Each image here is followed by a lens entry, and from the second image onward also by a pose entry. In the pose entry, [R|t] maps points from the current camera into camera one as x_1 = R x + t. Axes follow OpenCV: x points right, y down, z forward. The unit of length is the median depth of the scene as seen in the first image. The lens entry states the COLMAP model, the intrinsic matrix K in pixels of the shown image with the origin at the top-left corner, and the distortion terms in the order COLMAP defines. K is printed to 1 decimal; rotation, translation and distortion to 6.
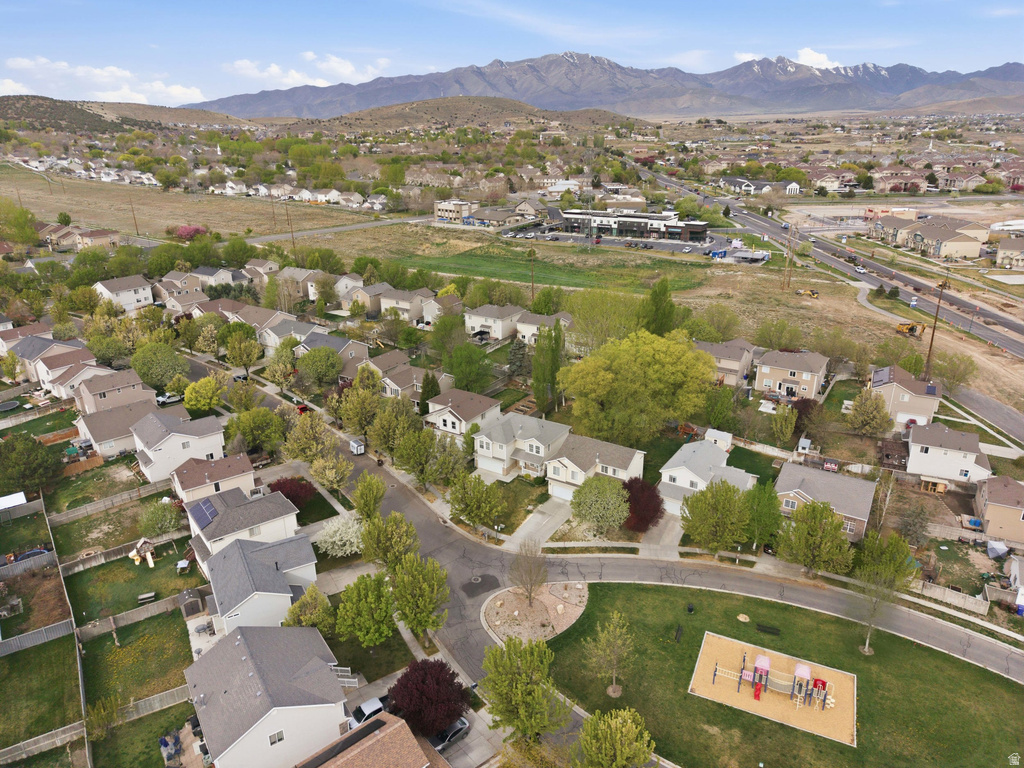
lens RADIAL K [[682.3, 0, 513.7], [0, 682.3, 379.1], [0, 0, 1]] dist [0.021891, -0.019415]
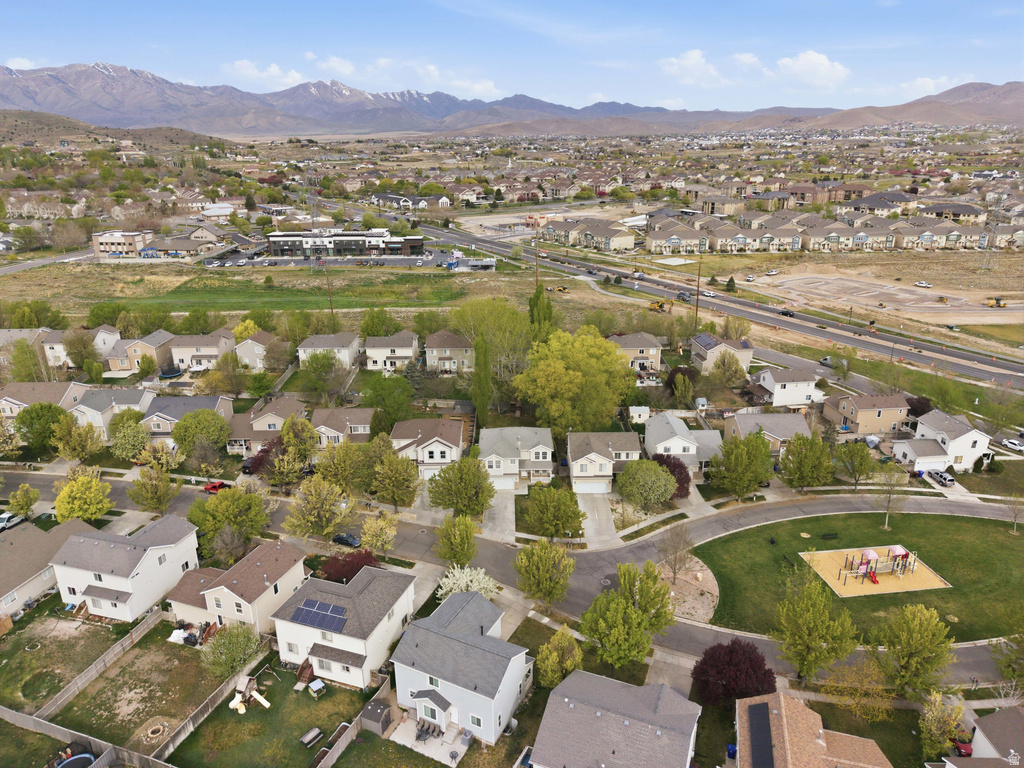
lens RADIAL K [[682.3, 0, 513.0], [0, 682.3, 377.4], [0, 0, 1]] dist [0.021891, -0.019415]
pose [[0.839062, -0.176301, 0.514678, -0.470017], [0.190531, 0.981349, 0.025540, -0.042970], [-0.509581, 0.076633, 0.857003, 0.126162]]
